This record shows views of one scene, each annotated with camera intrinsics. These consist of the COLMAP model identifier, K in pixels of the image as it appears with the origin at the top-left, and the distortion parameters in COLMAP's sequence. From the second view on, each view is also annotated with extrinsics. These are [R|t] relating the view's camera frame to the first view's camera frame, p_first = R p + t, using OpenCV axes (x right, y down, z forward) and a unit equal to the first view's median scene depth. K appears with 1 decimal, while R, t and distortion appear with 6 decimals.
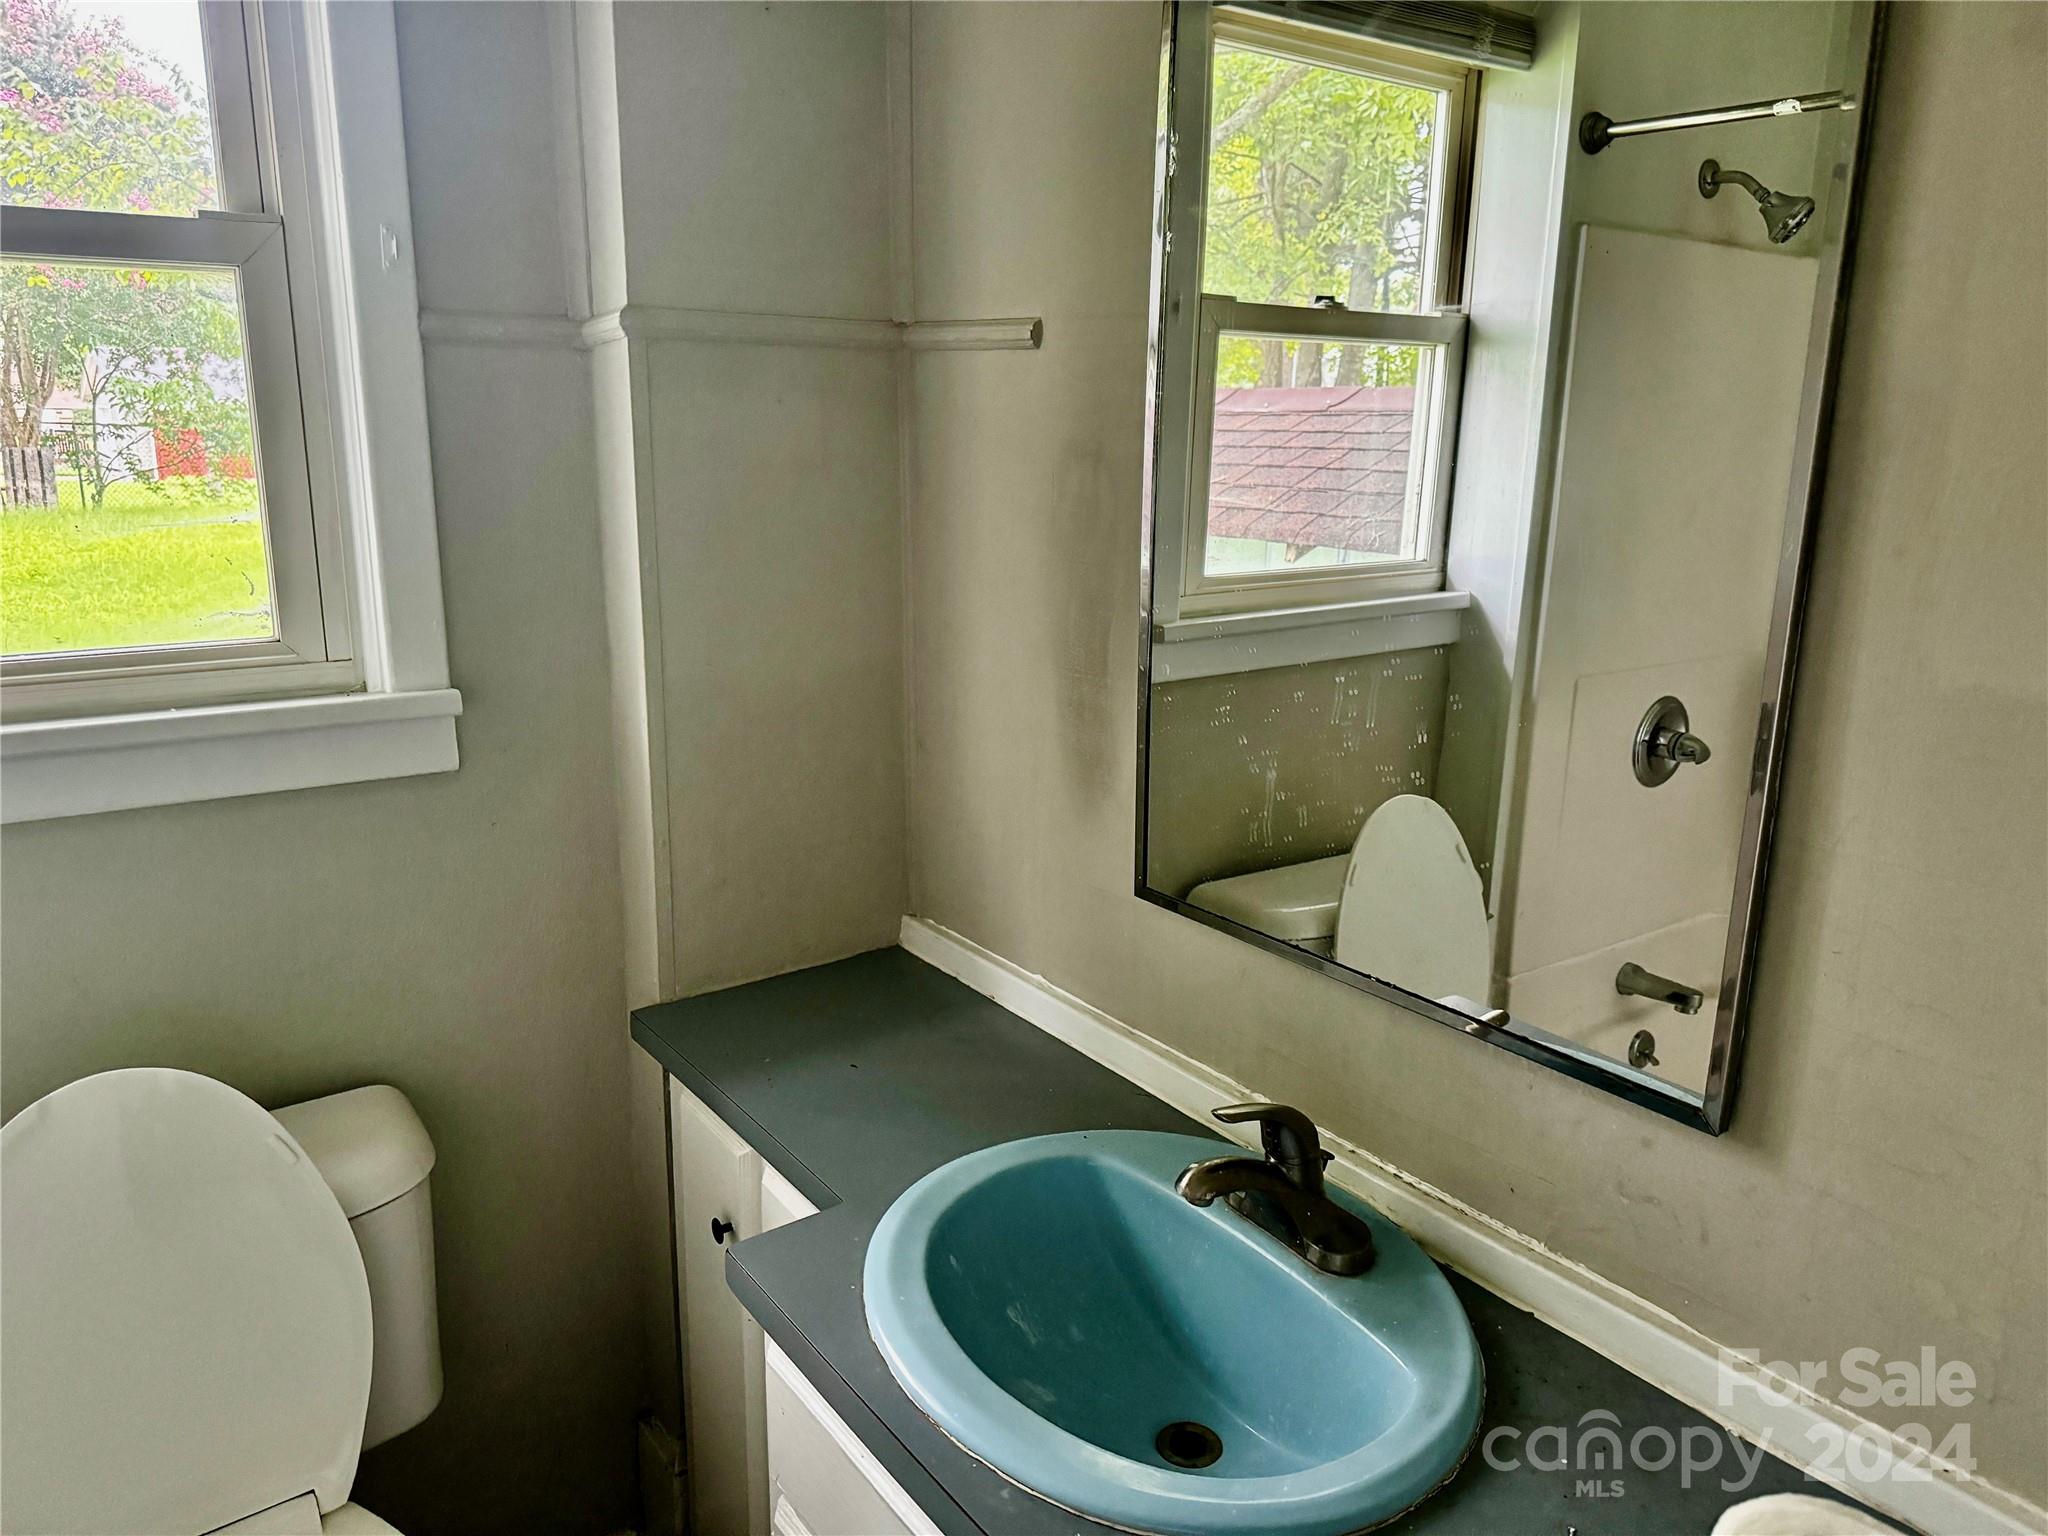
lens RADIAL K [[1451.7, 0, 1028.6], [0, 1451.7, 766.5], [0, 0, 1]] dist [0.048124, -0.037606]
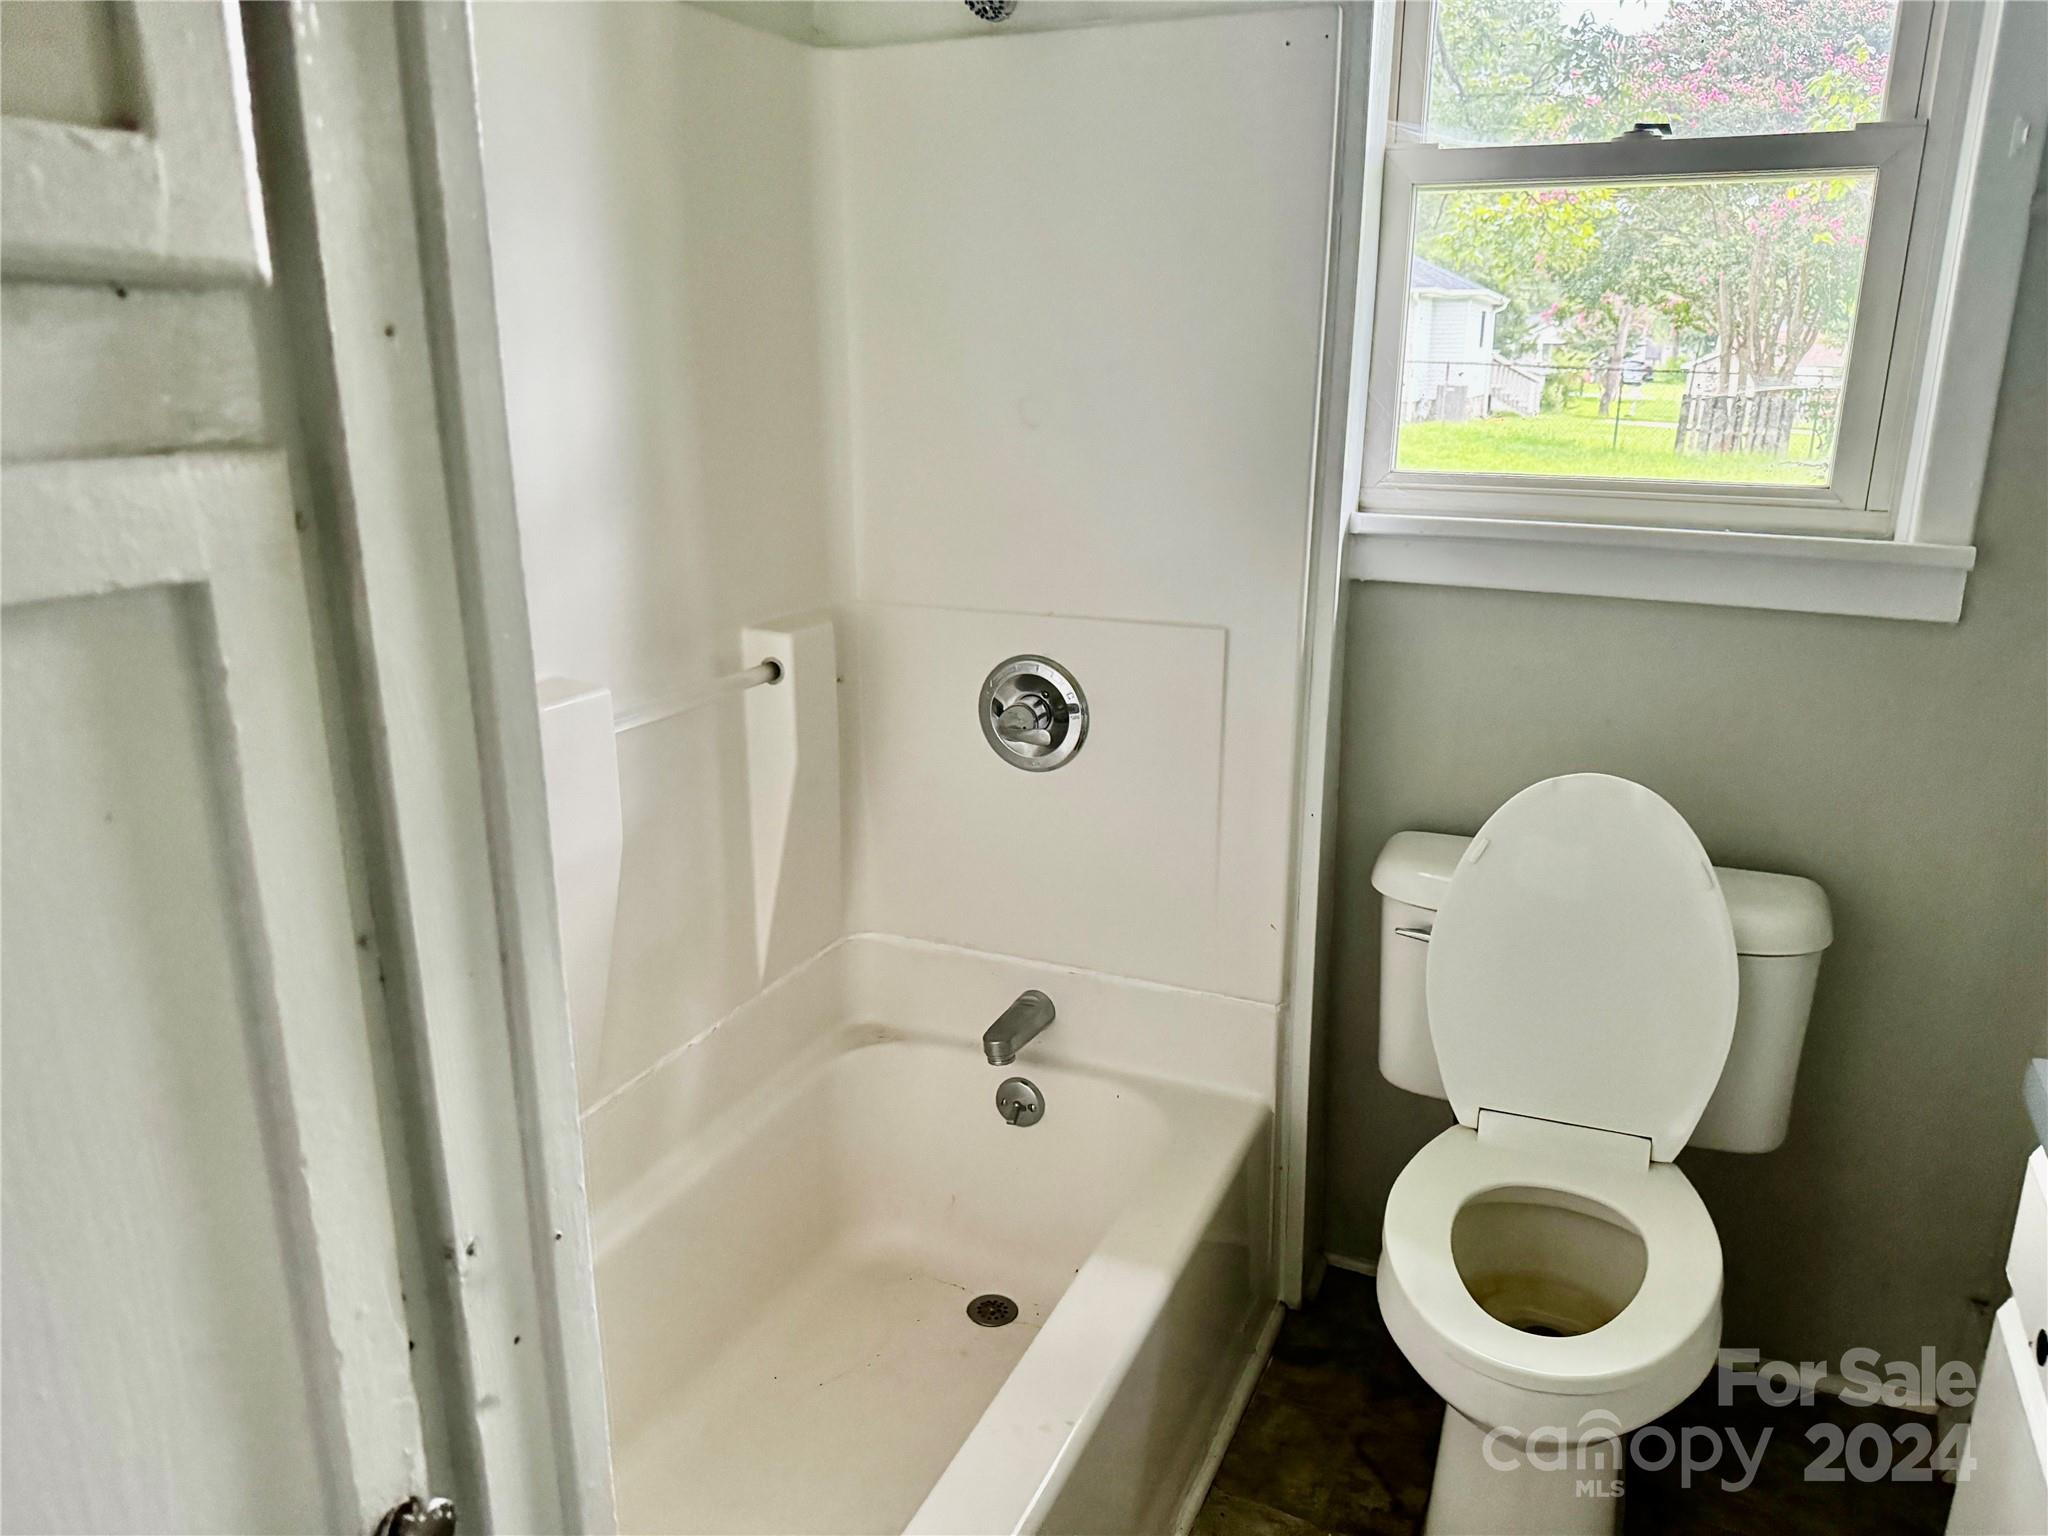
lens RADIAL K [[1451.7, 0, 1026.0], [0, 1451.7, 767.8], [0, 0, 1]] dist [0.048124, -0.037606]
pose [[0.496014, 0.234248, -0.836121, 0.215832], [-0.211955, 0.966459, 0.145025, 0.098297], [0.842048, 0.105285, 0.529027, -0.160635]]
